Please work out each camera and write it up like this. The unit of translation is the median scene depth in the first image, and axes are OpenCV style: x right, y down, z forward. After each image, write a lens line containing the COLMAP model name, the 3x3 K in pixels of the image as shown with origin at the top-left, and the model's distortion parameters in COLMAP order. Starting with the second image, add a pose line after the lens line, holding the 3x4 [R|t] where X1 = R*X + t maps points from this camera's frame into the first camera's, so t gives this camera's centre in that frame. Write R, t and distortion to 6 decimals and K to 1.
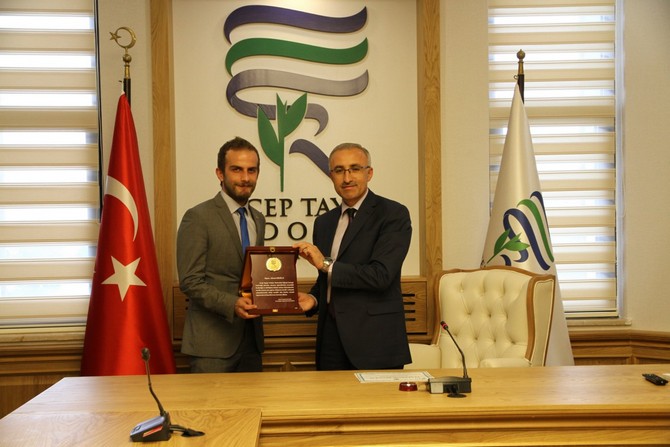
lens RADIAL K [[963.2, 0, 335.0], [0, 963.2, 223.5], [0, 0, 1]] dist [0.135330, 0.022510]
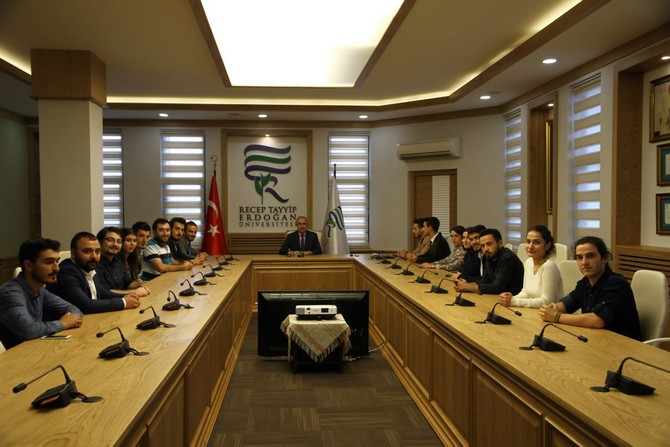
lens RADIAL K [[655.6, 0, 335.0], [0, 655.6, 223.5], [0, 0, 1]] dist [0.001919, 0.000518]
pose [[0.999422, 0.012724, 0.031533, 0.118118], [-0.013167, 0.999817, 0.013866, -0.005012], [-0.031350, -0.014273, 0.999407, -1.160321]]
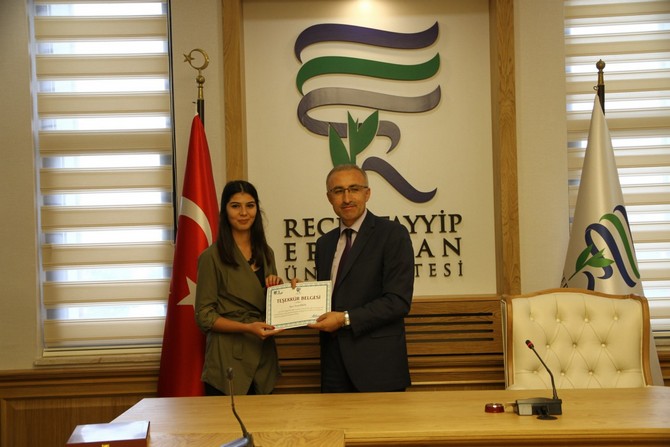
lens RADIAL K [[961.1, 0, 335.0], [0, 961.1, 223.5], [0, 0, 1]] dist [0.138488, 0.034790]
pose [[0.997782, -0.014316, -0.065004, -0.011461], [0.012832, 0.999649, -0.023183, 0.003455], [0.065313, 0.022298, 0.997616, 0.015539]]
